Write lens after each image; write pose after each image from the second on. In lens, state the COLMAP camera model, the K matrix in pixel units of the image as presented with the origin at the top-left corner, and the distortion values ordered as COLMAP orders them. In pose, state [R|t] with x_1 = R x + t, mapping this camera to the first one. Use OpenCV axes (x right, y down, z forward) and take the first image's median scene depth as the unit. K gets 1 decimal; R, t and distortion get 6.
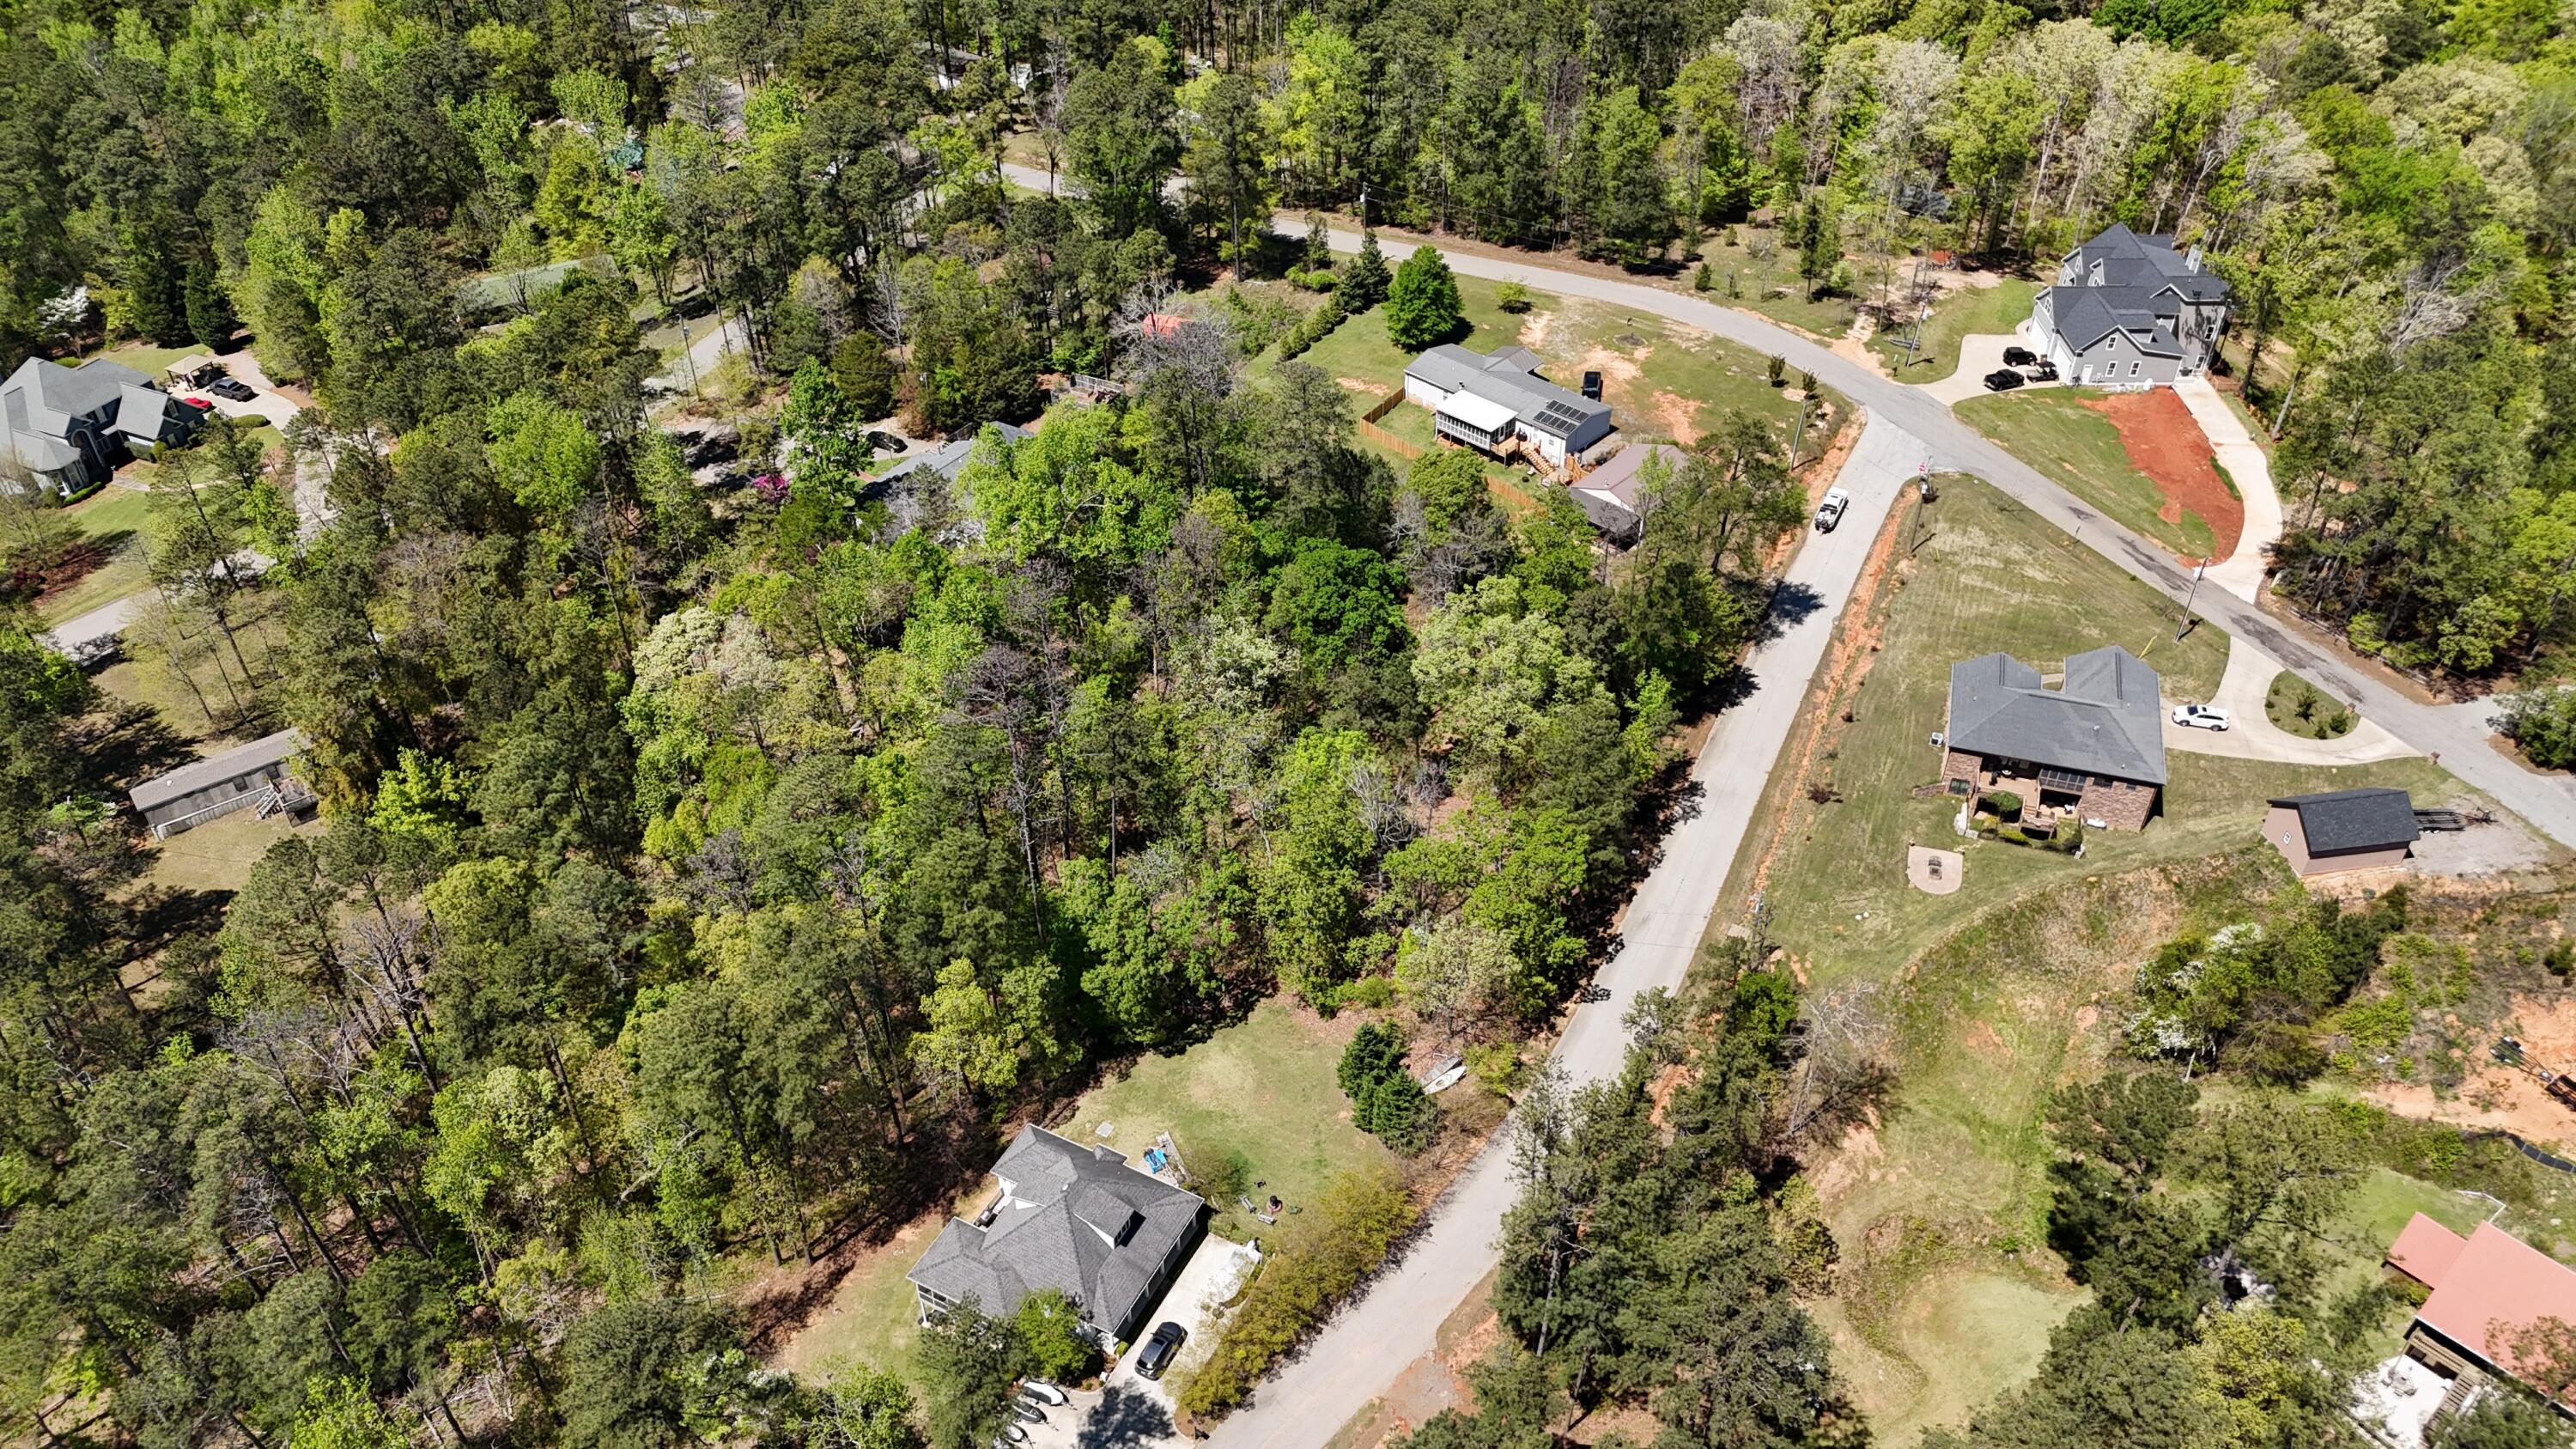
lens RADIAL K [[1893.9, 0, 1288.1], [0, 1893.9, 718.3], [0, 0, 1]] dist [0.068523, -0.061910]
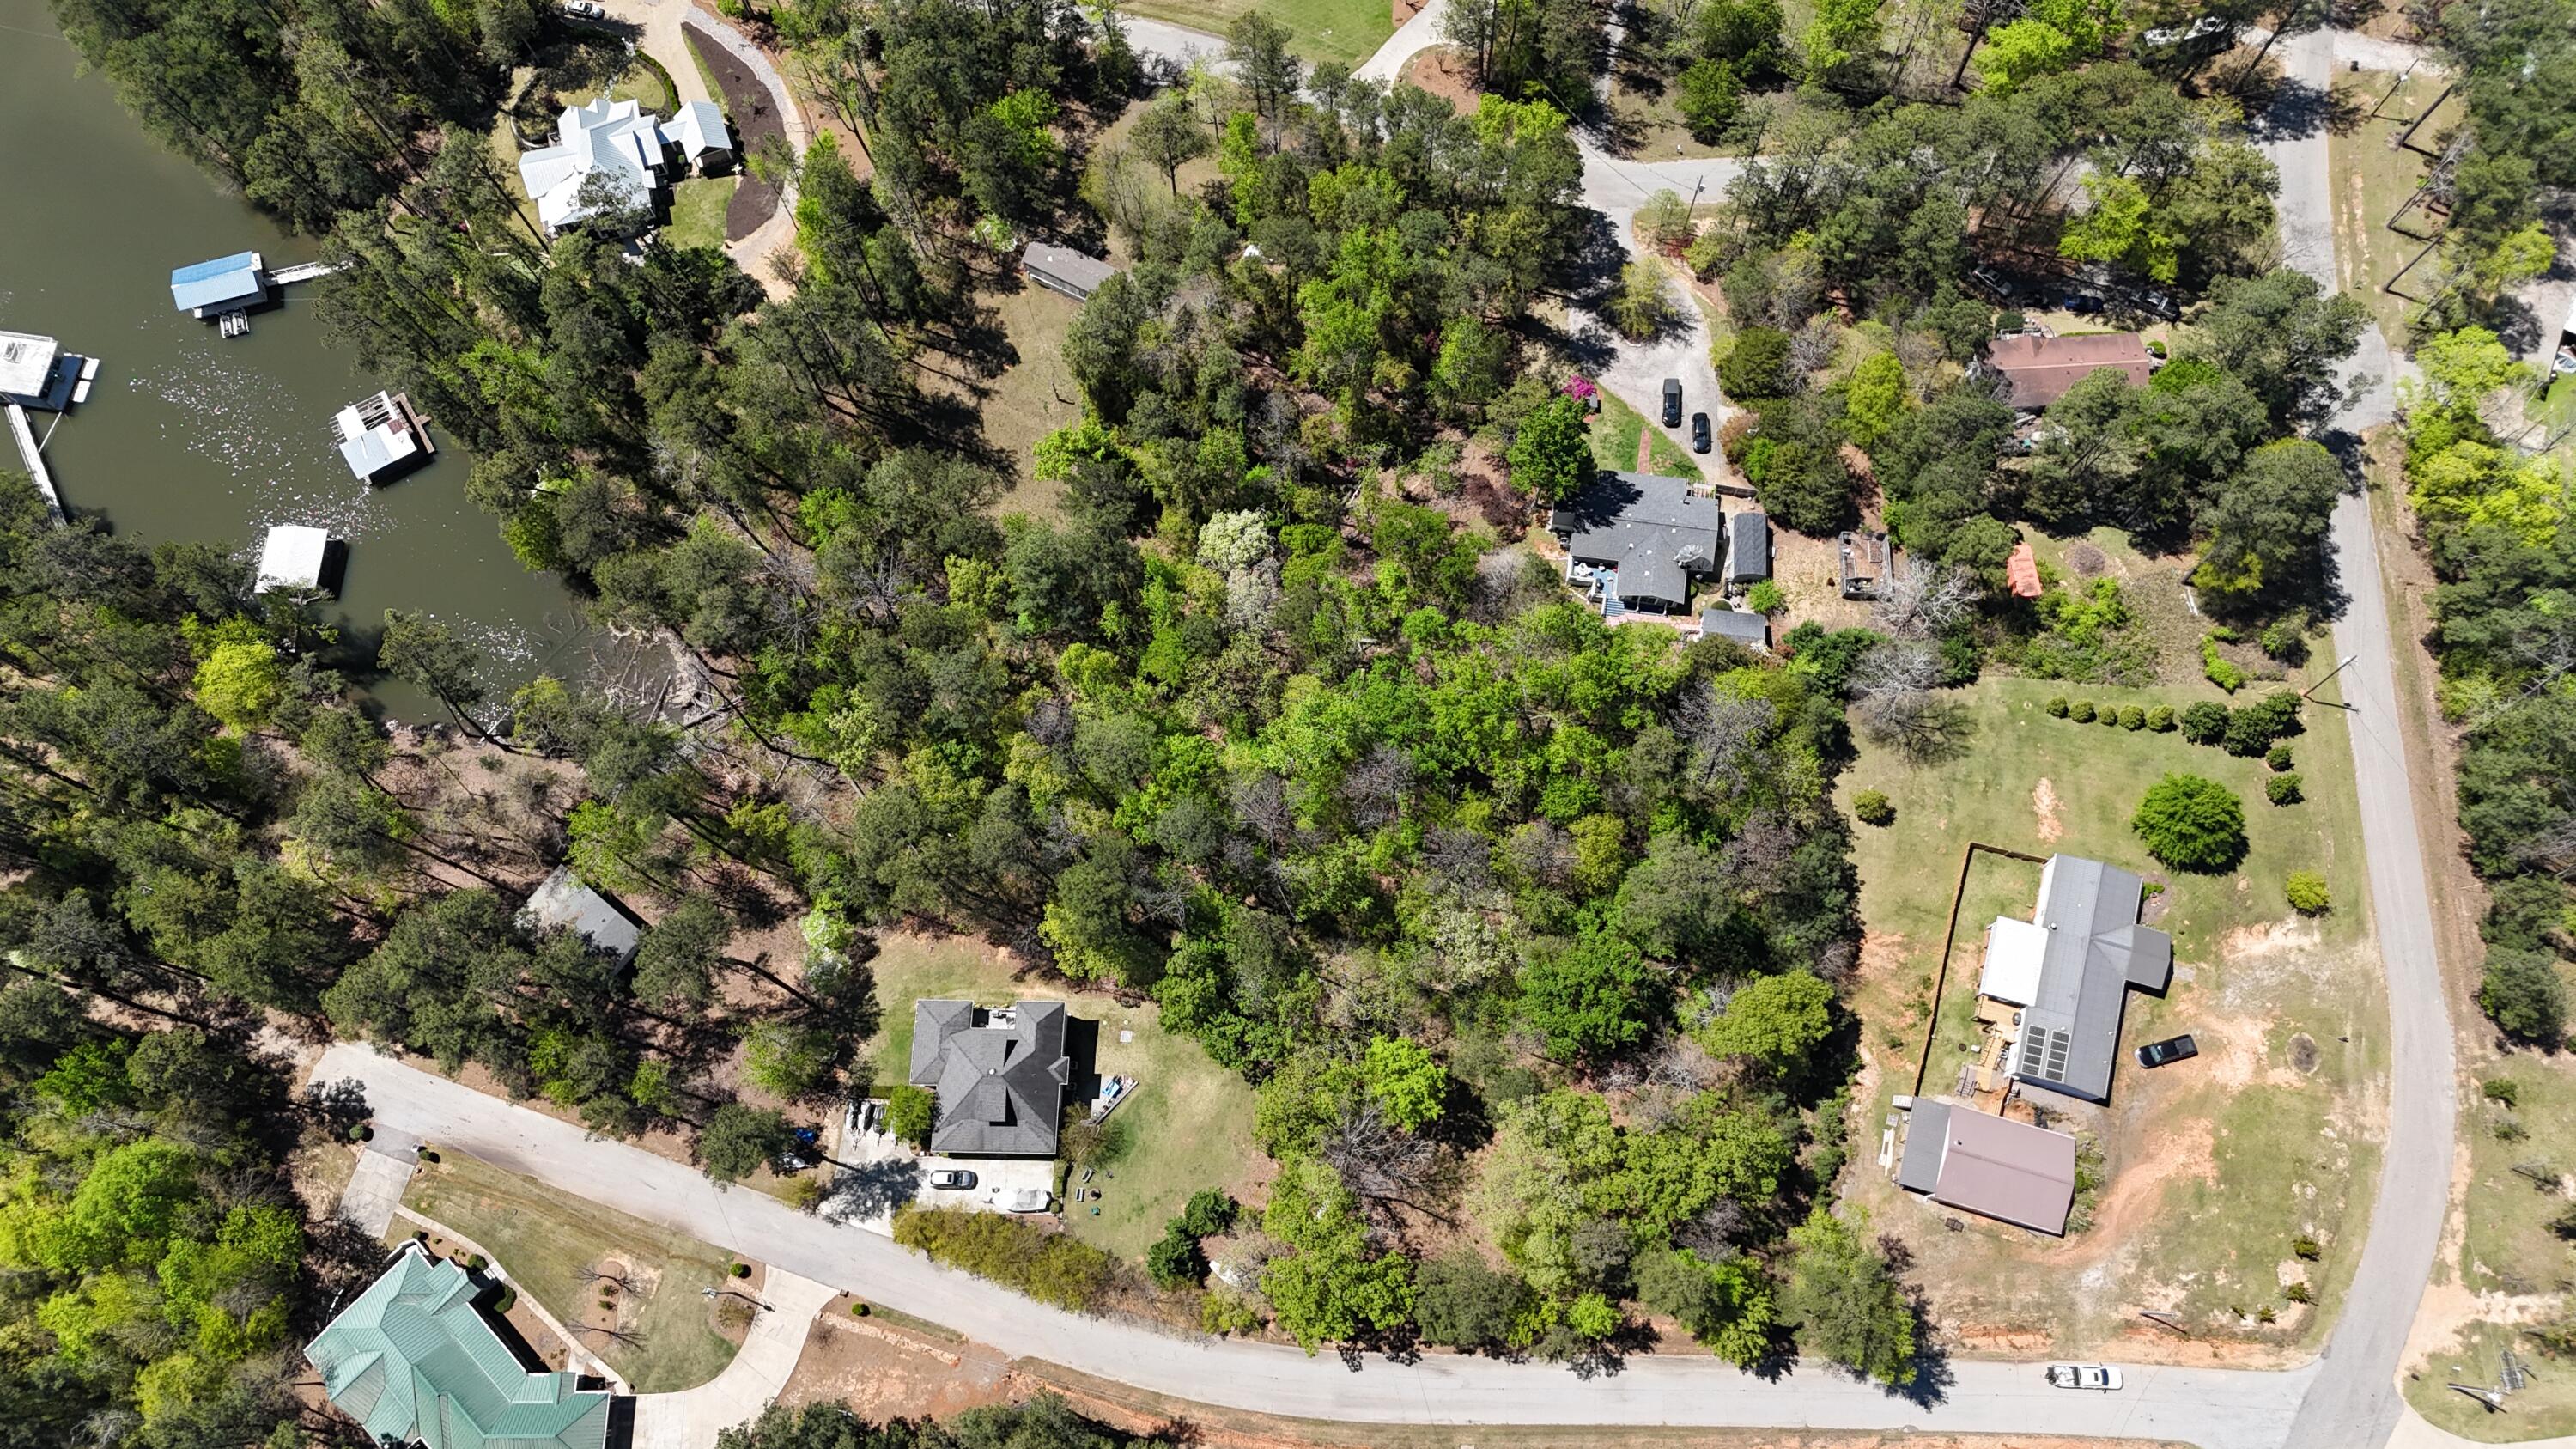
lens RADIAL K [[1893.9, 0, 1296.9], [0, 1893.9, 728.3], [0, 0, 1]] dist [0.068523, -0.061910]
pose [[0.442176, 0.853215, -0.276596, 0.113801], [-0.544775, 0.500461, 0.672874, -0.695537], [0.712531, -0.146846, 0.686102, 0.162669]]
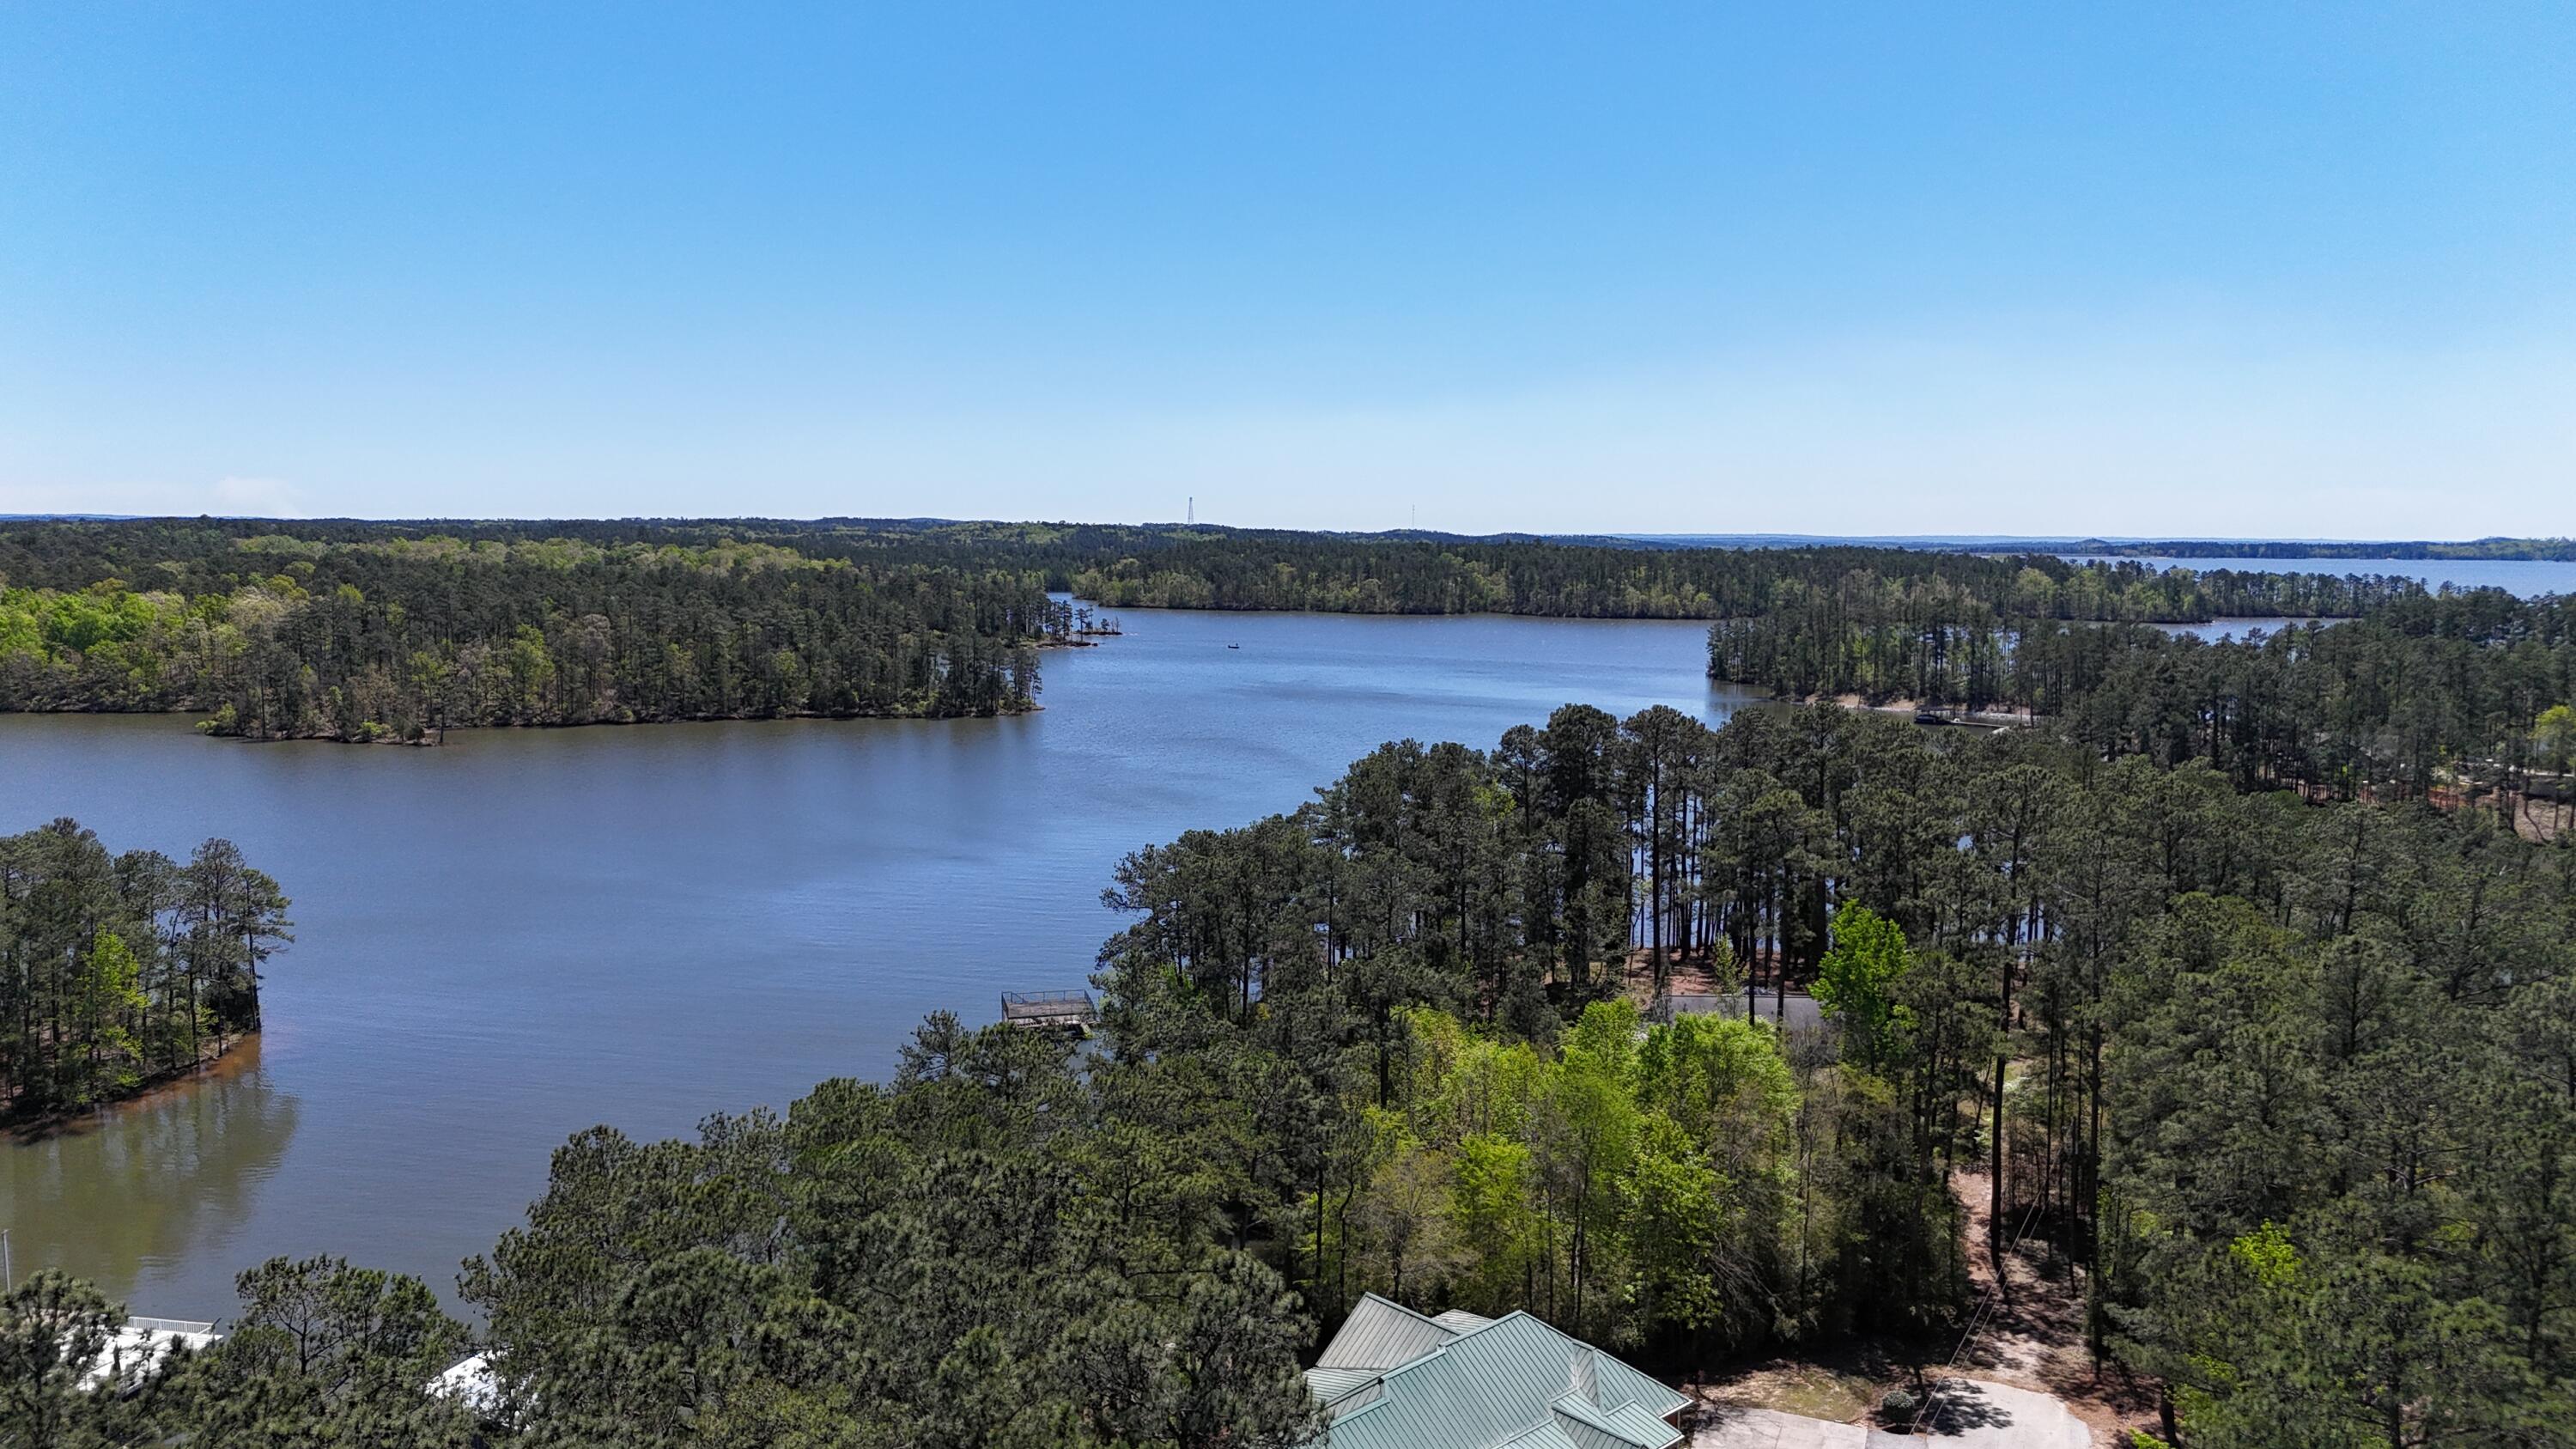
lens RADIAL K [[1893.9, 0, 1290.0], [0, 1893.9, 716.3], [0, 0, 1]] dist [0.068523, -0.061910]
pose [[-0.908255, 0.034482, -0.416994, 0.125068], [-0.263942, 0.726081, 0.634934, 0.018493], [0.324665, 0.686744, -0.650365, 0.640882]]
